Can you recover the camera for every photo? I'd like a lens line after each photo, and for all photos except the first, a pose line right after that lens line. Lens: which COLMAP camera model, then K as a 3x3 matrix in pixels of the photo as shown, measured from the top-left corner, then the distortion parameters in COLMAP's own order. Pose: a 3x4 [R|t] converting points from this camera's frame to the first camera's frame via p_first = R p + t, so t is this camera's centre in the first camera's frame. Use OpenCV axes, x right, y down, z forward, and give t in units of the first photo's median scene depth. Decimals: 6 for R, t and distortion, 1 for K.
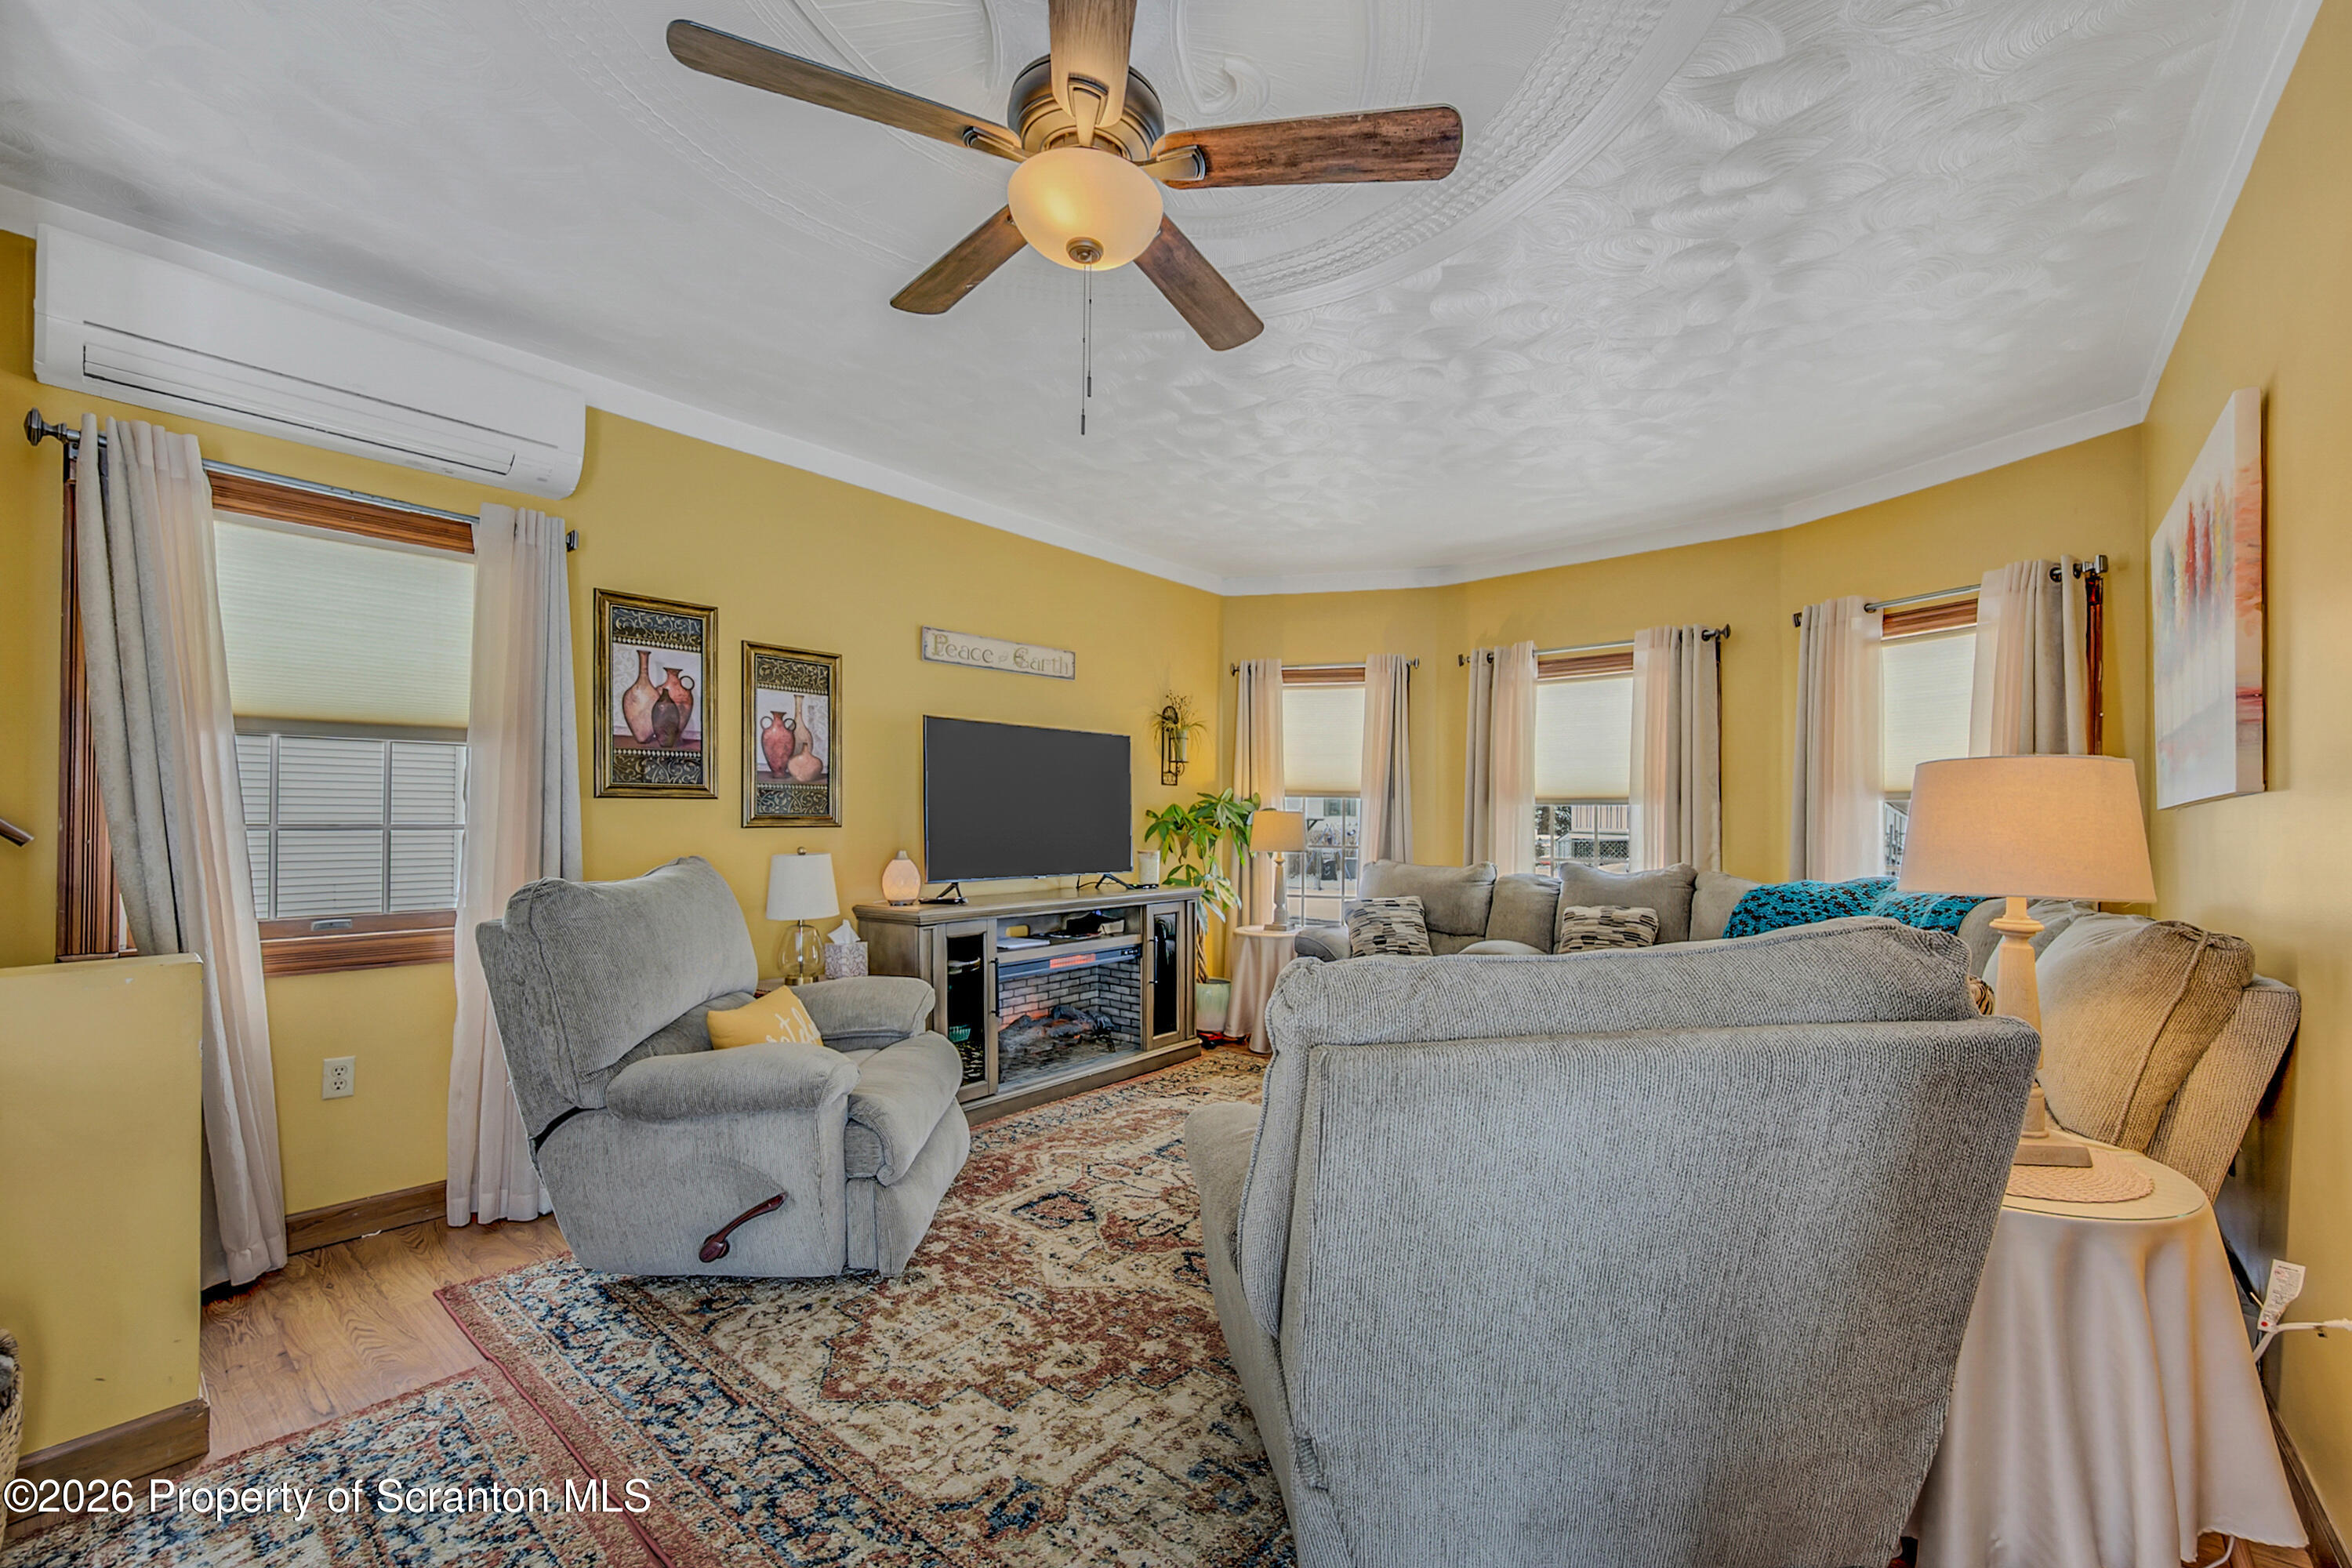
lens RADIAL K [[935.4, 0, 1192.6], [0, 935.4, 791.7], [0, 0, 1]] dist [-0.001797, -0.000398]
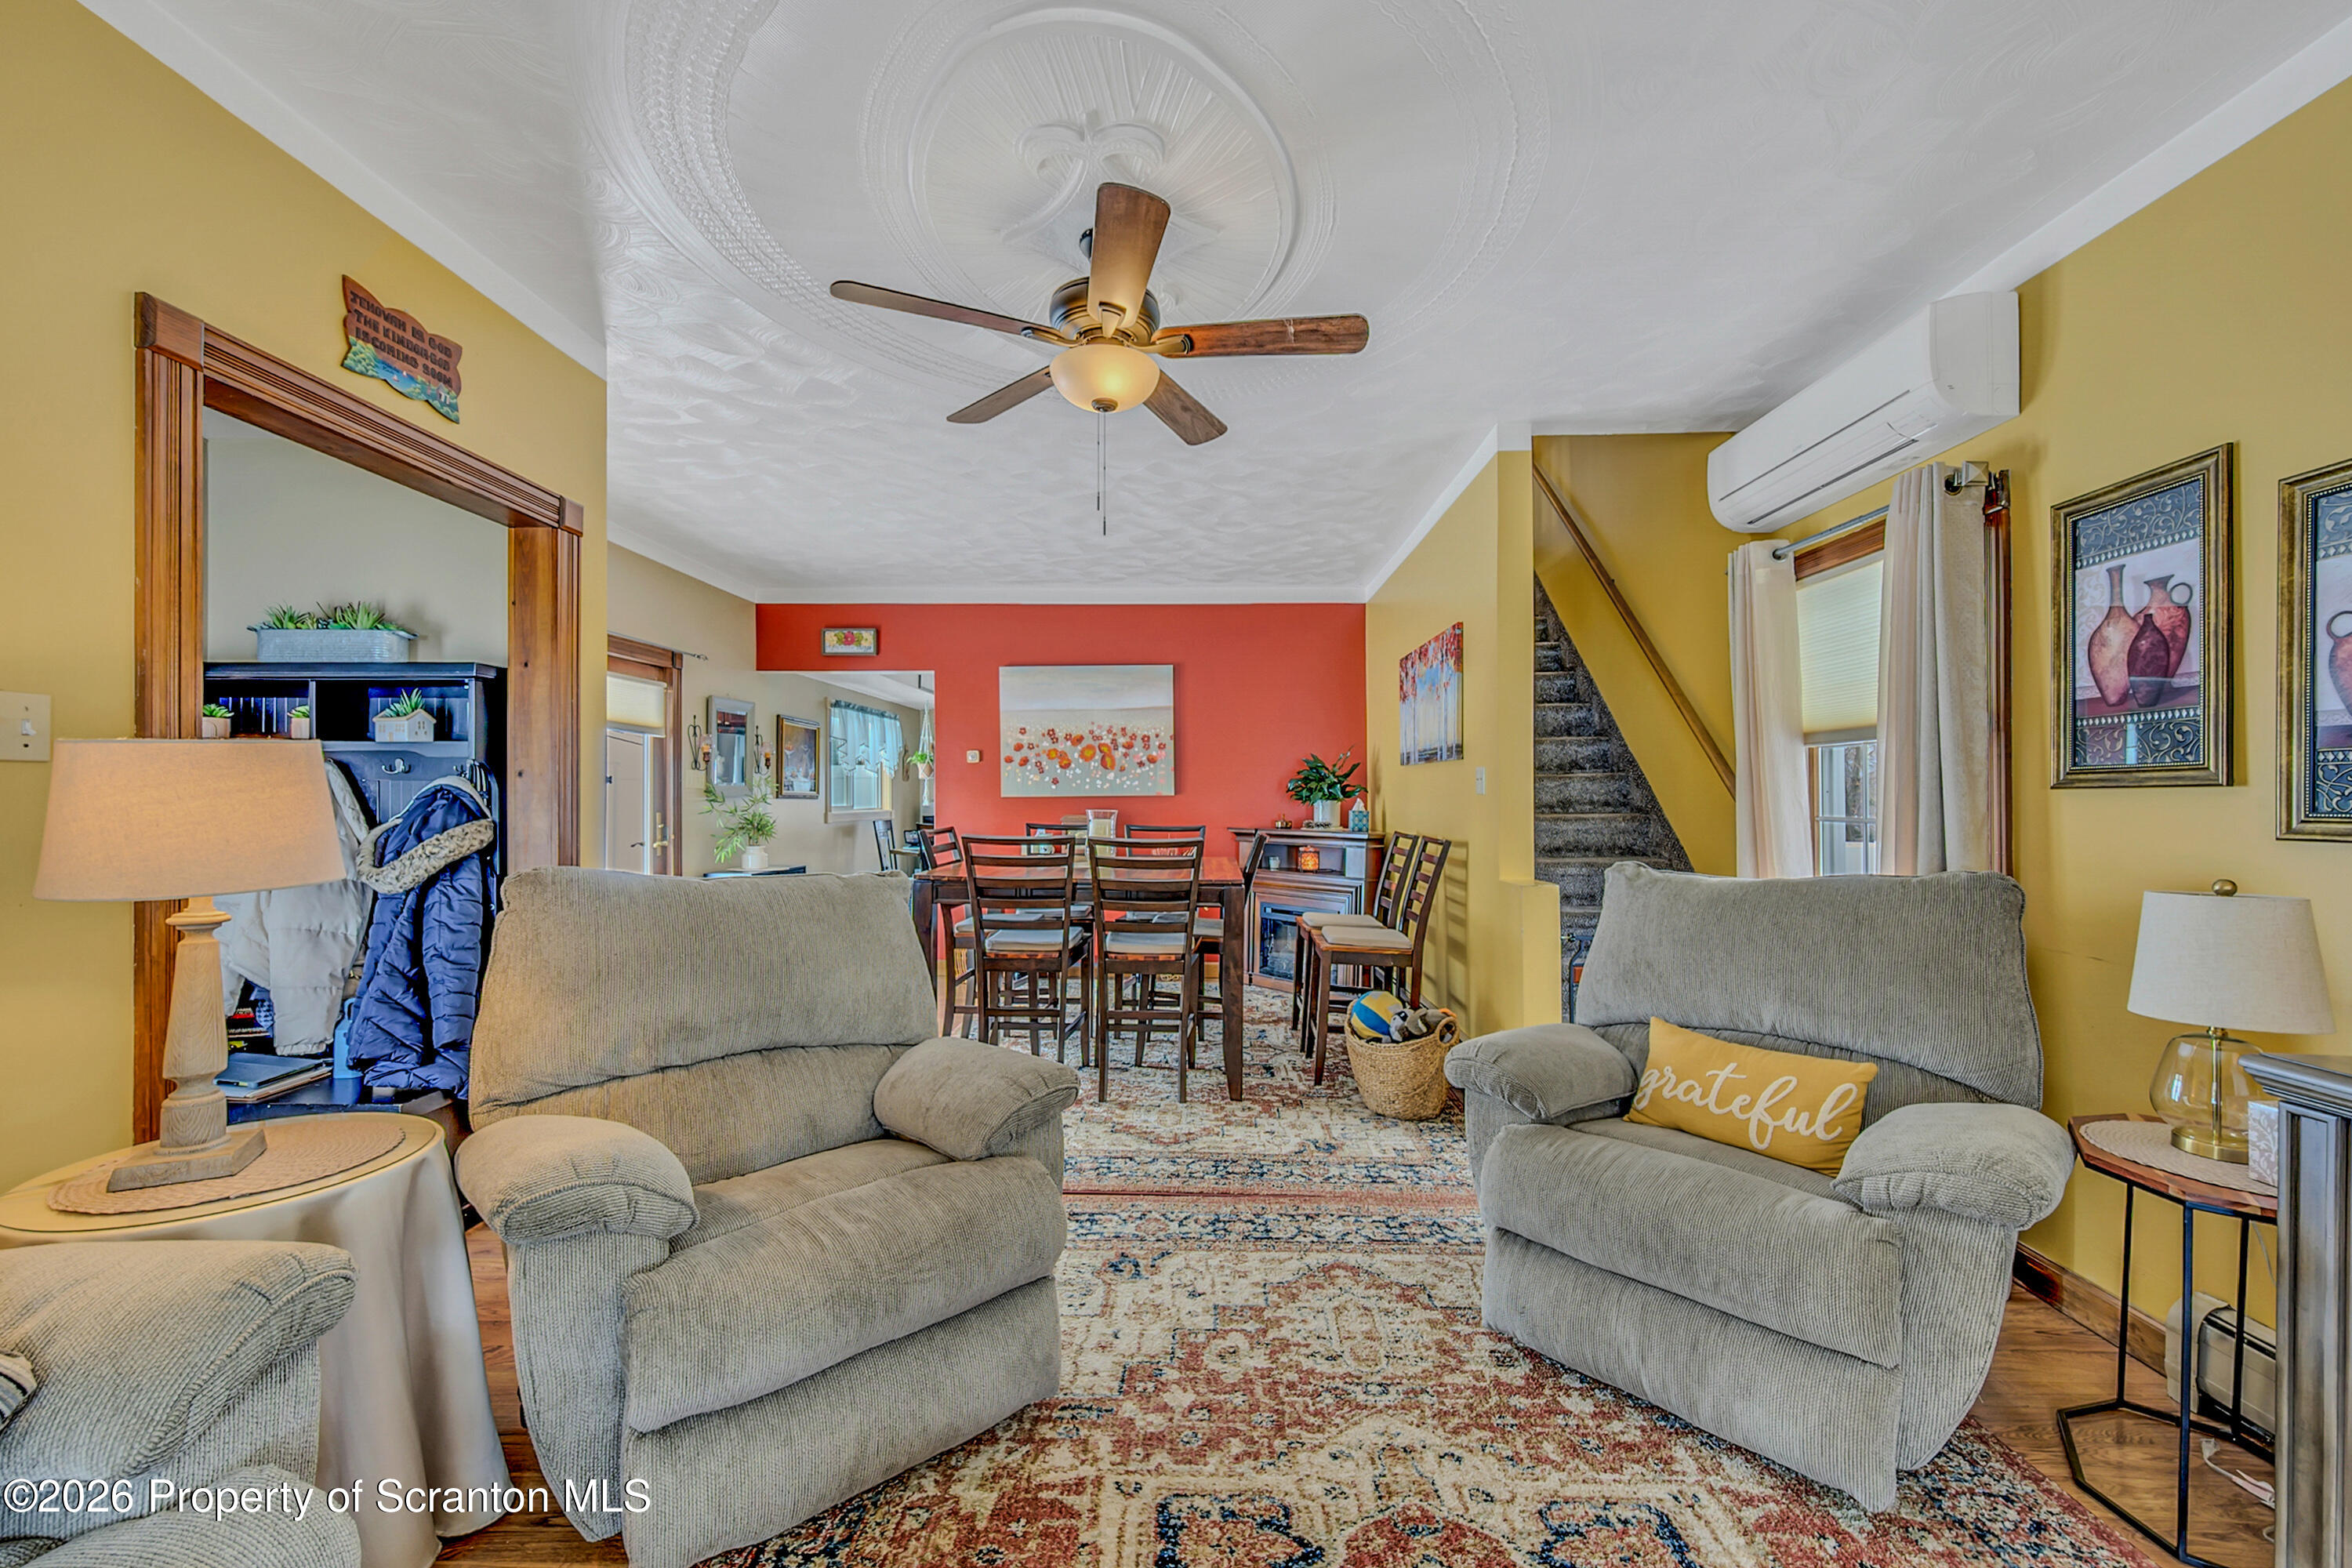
lens RADIAL K [[935.4, 0, 1192.6], [0, 935.4, 791.7], [0, 0, 1]] dist [-0.001797, -0.000398]
pose [[-0.772434, -0.014471, -0.634930, 0.294352], [0.002138, 0.999675, -0.025385, 0.021231], [0.635091, -0.020966, -0.772153, 0.959903]]
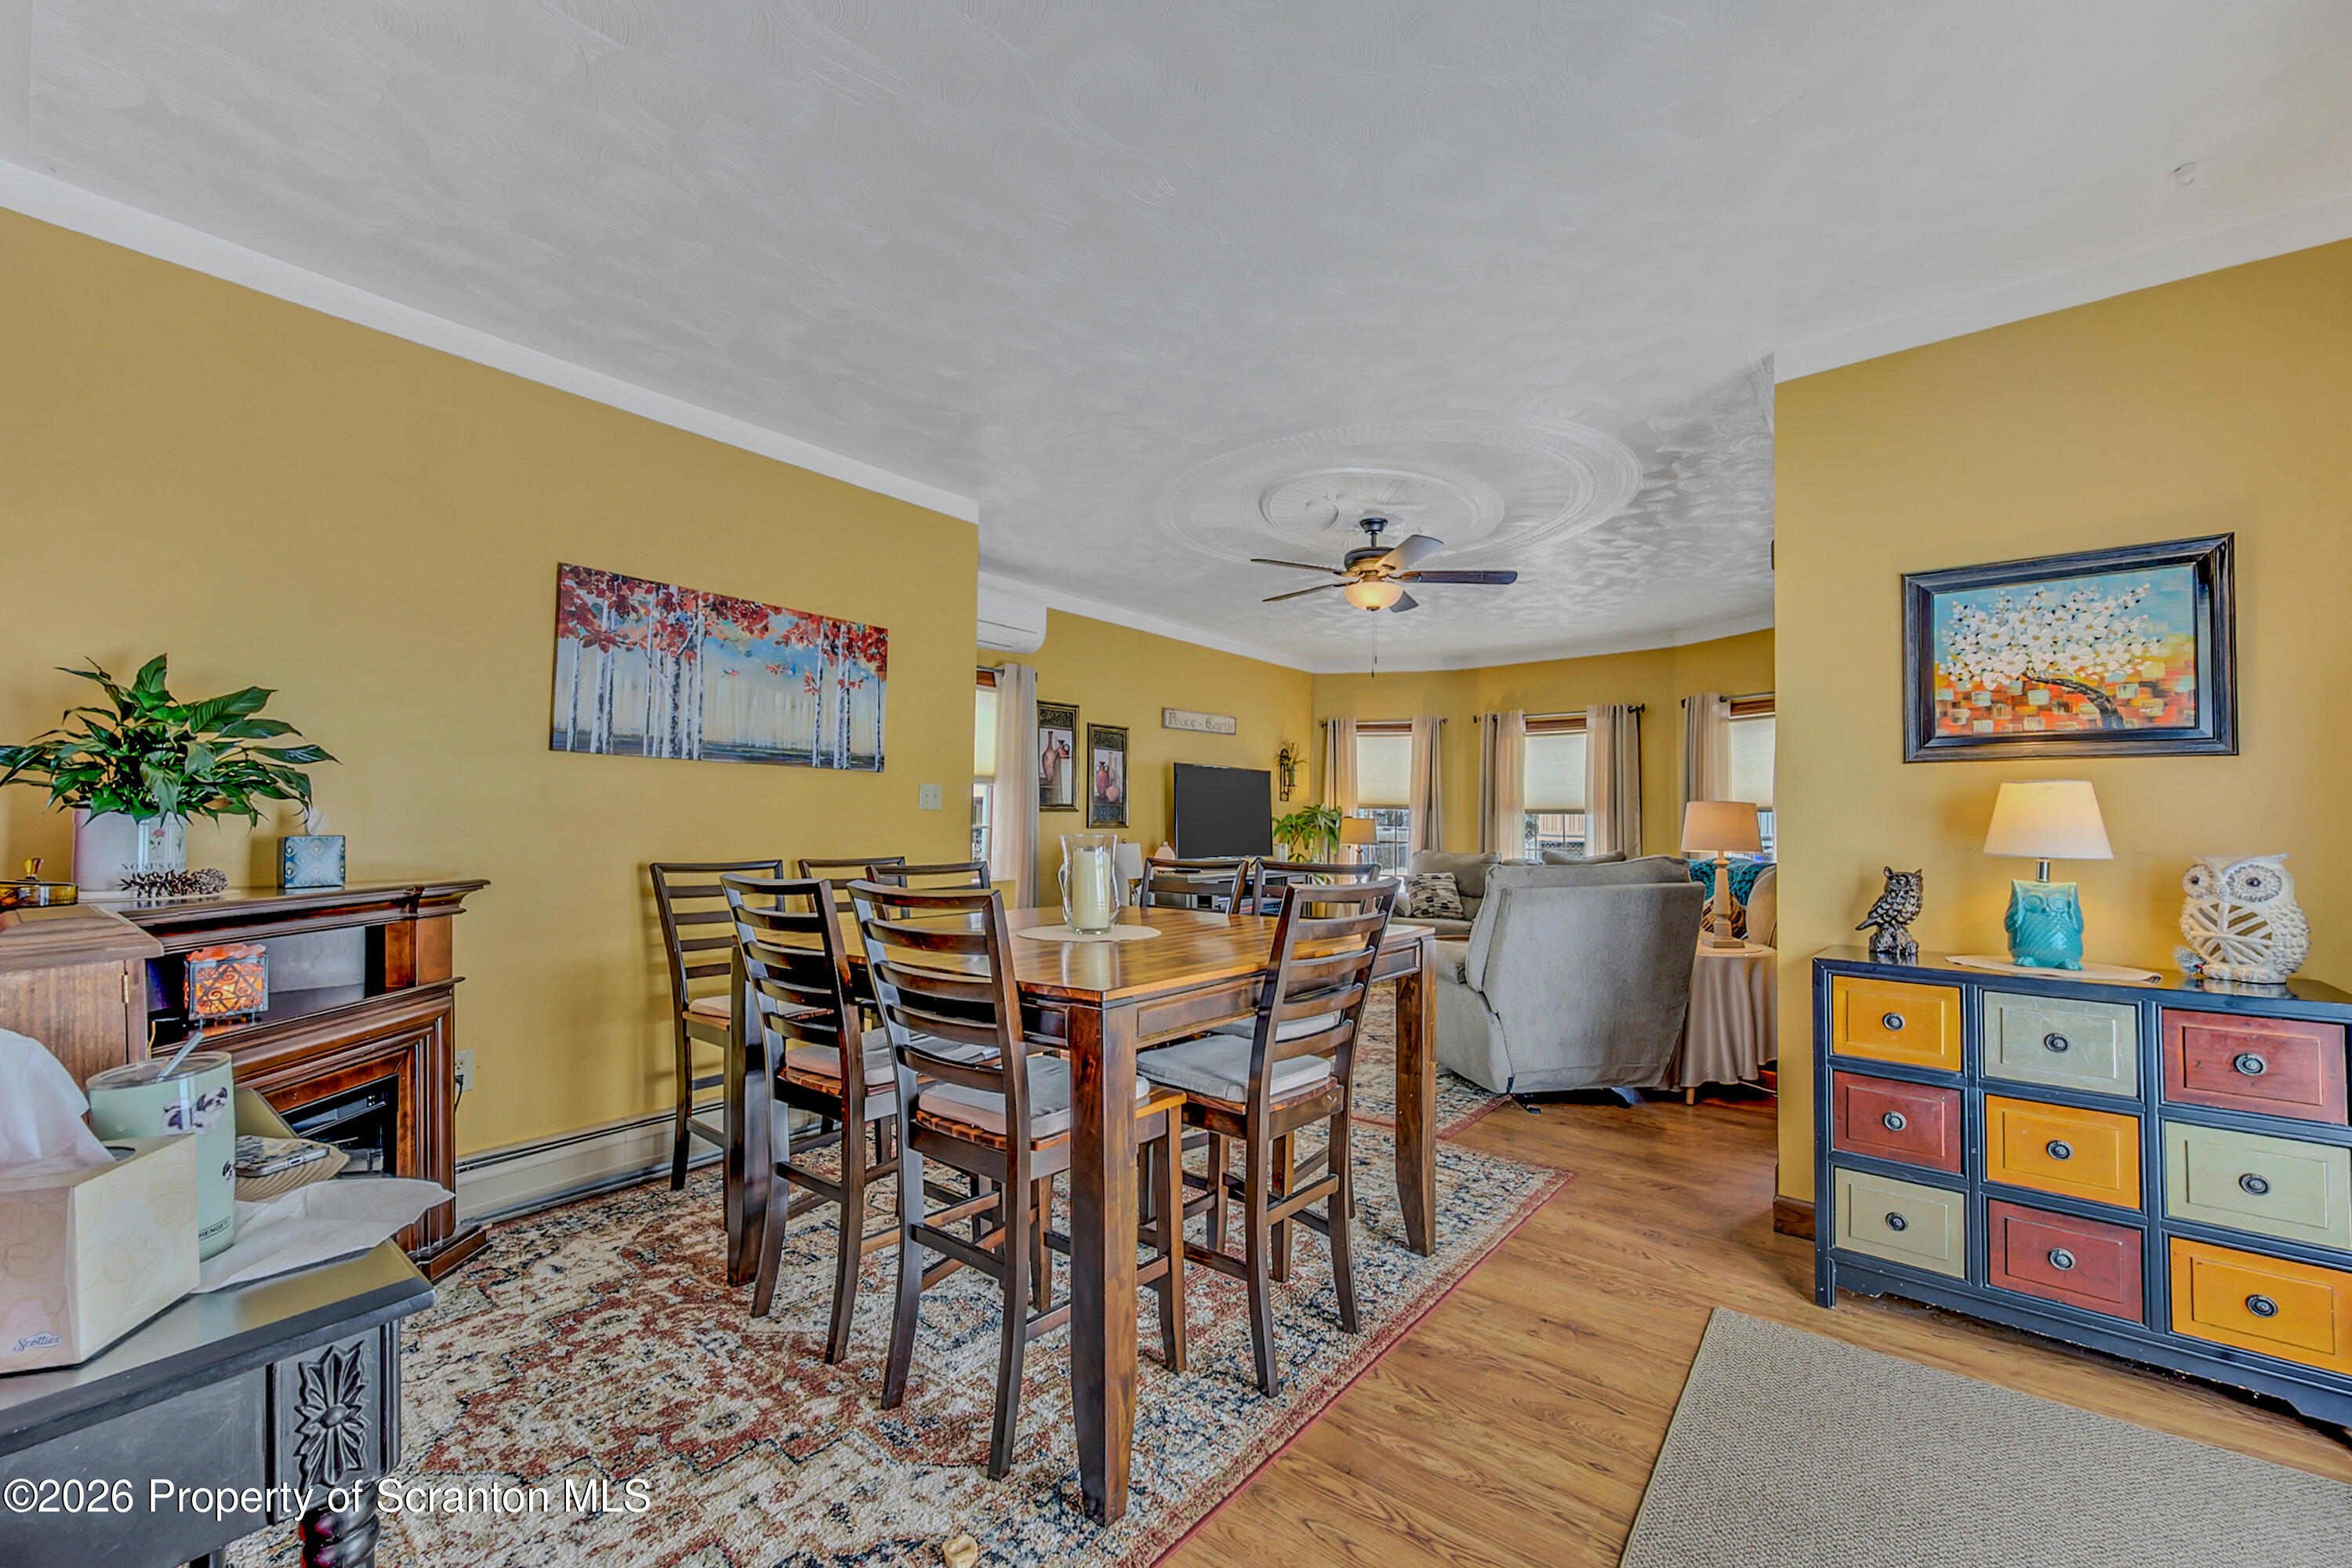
lens RADIAL K [[912.0, 0, 1174.7], [0, 912.0, 778.4], [0, 0, 1]] dist [-0.001392, -0.000110]
pose [[0.999788, -0.000064, 0.020569, -0.335477], [0.000450, 0.999824, -0.018777, -0.023074], [-0.020564, 0.018782, 0.999612, -0.687007]]
